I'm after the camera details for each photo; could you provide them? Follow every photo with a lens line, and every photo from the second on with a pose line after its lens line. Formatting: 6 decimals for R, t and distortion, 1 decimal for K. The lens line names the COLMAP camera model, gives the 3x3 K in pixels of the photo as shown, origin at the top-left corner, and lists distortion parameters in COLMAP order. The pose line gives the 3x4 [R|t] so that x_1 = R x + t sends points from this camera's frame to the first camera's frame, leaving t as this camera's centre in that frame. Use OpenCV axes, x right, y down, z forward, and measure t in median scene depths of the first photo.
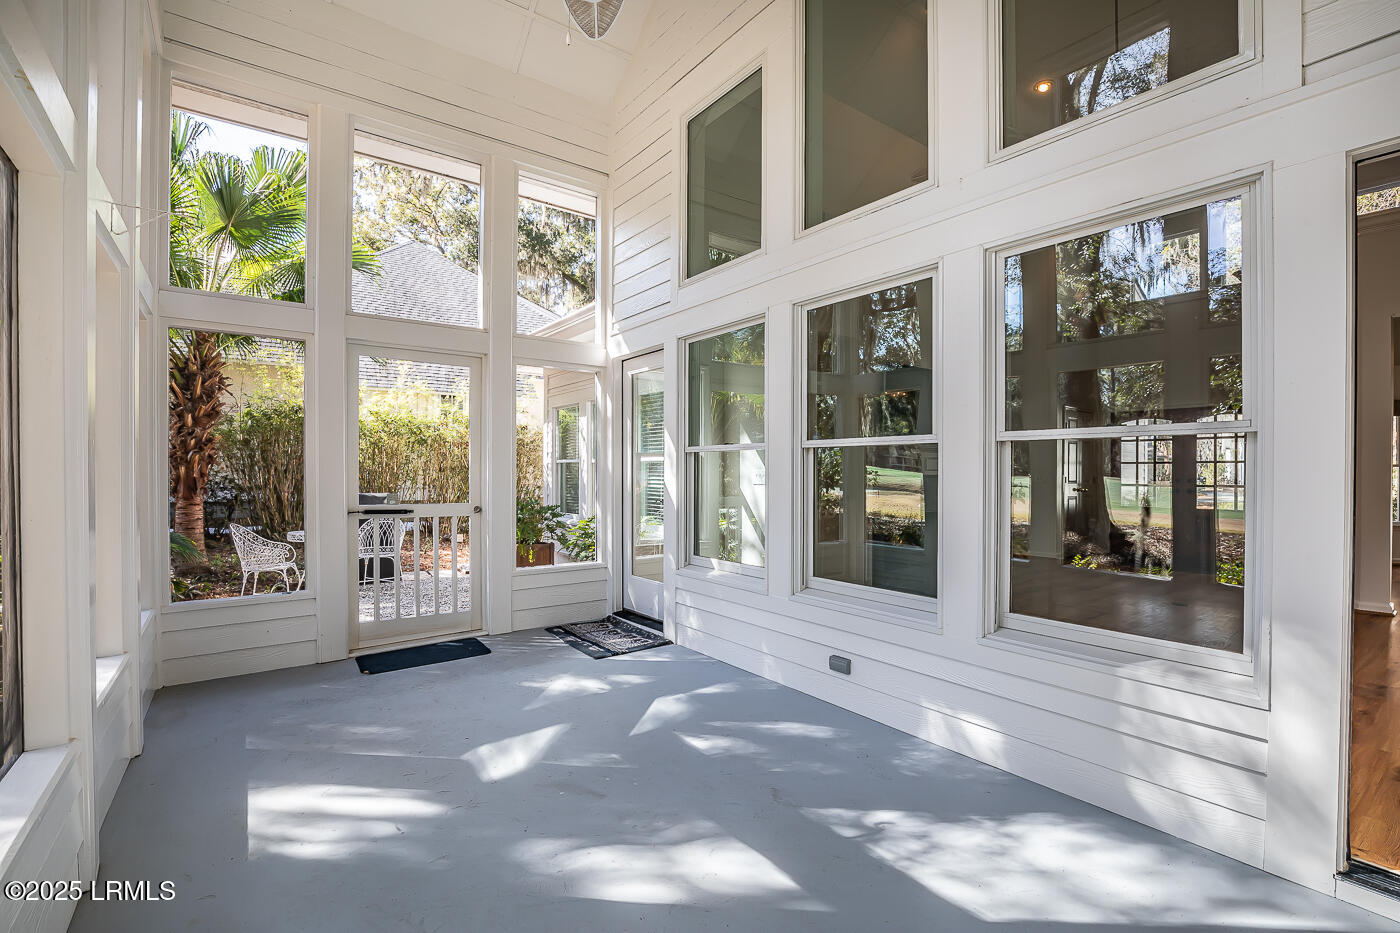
lens RADIAL K [[644.6, 0, 724.8], [0, 644.6, 472.1], [0, 0, 1]] dist [-0.030423, 0.000141]
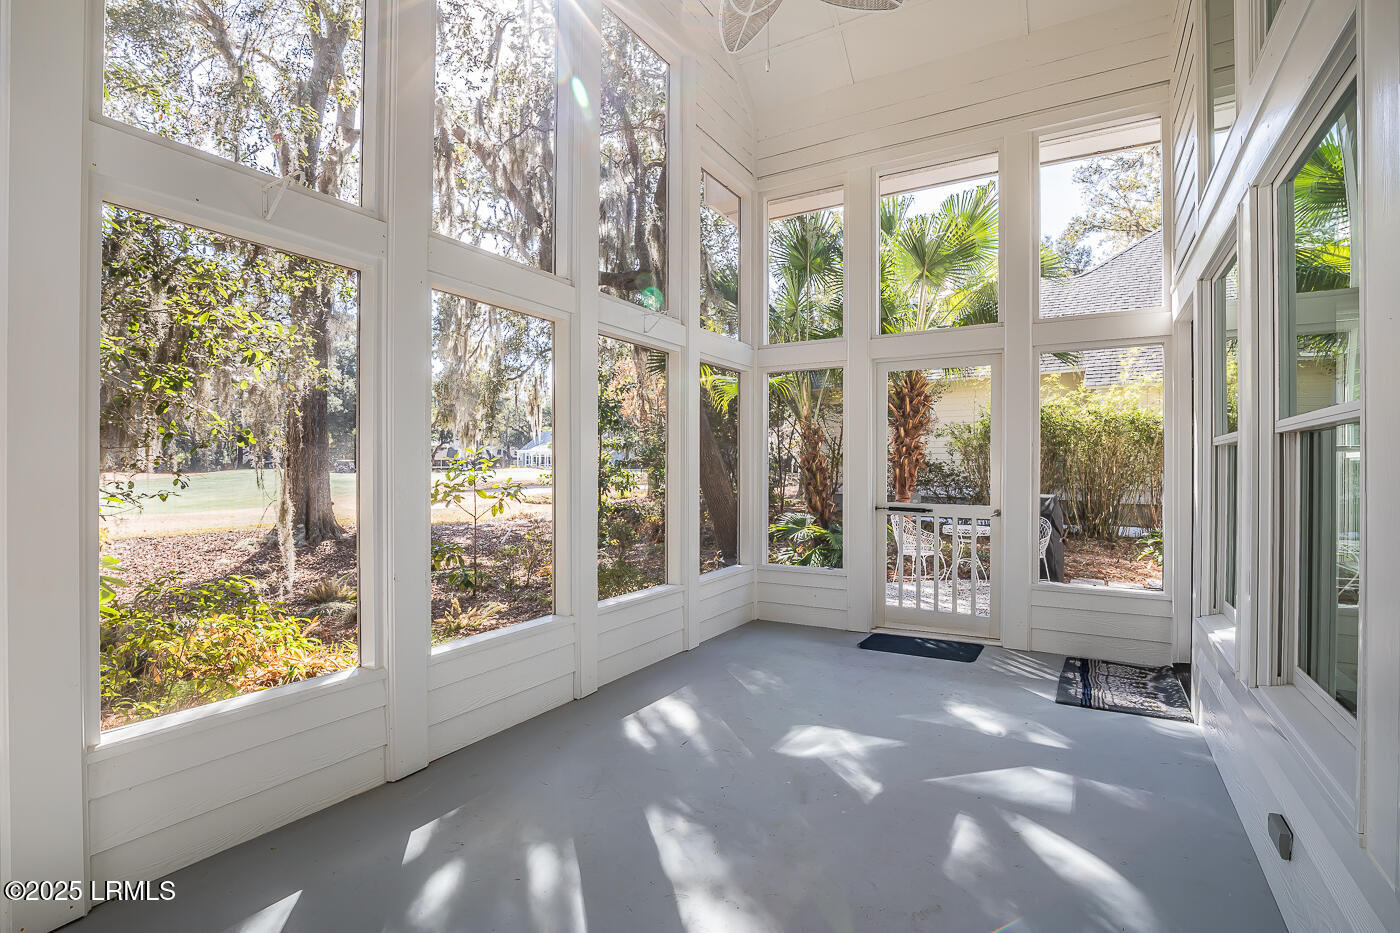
lens RADIAL K [[634.9, 0, 713.1], [0, 634.9, 471.2], [0, 0, 1]] dist [-0.029170, -0.000058]
pose [[0.372437, -0.000377, -0.928057, 0.319765], [-0.001056, 0.999999, -0.000830, -0.002181], [0.928057, 0.001289, 0.372437, 0.253132]]
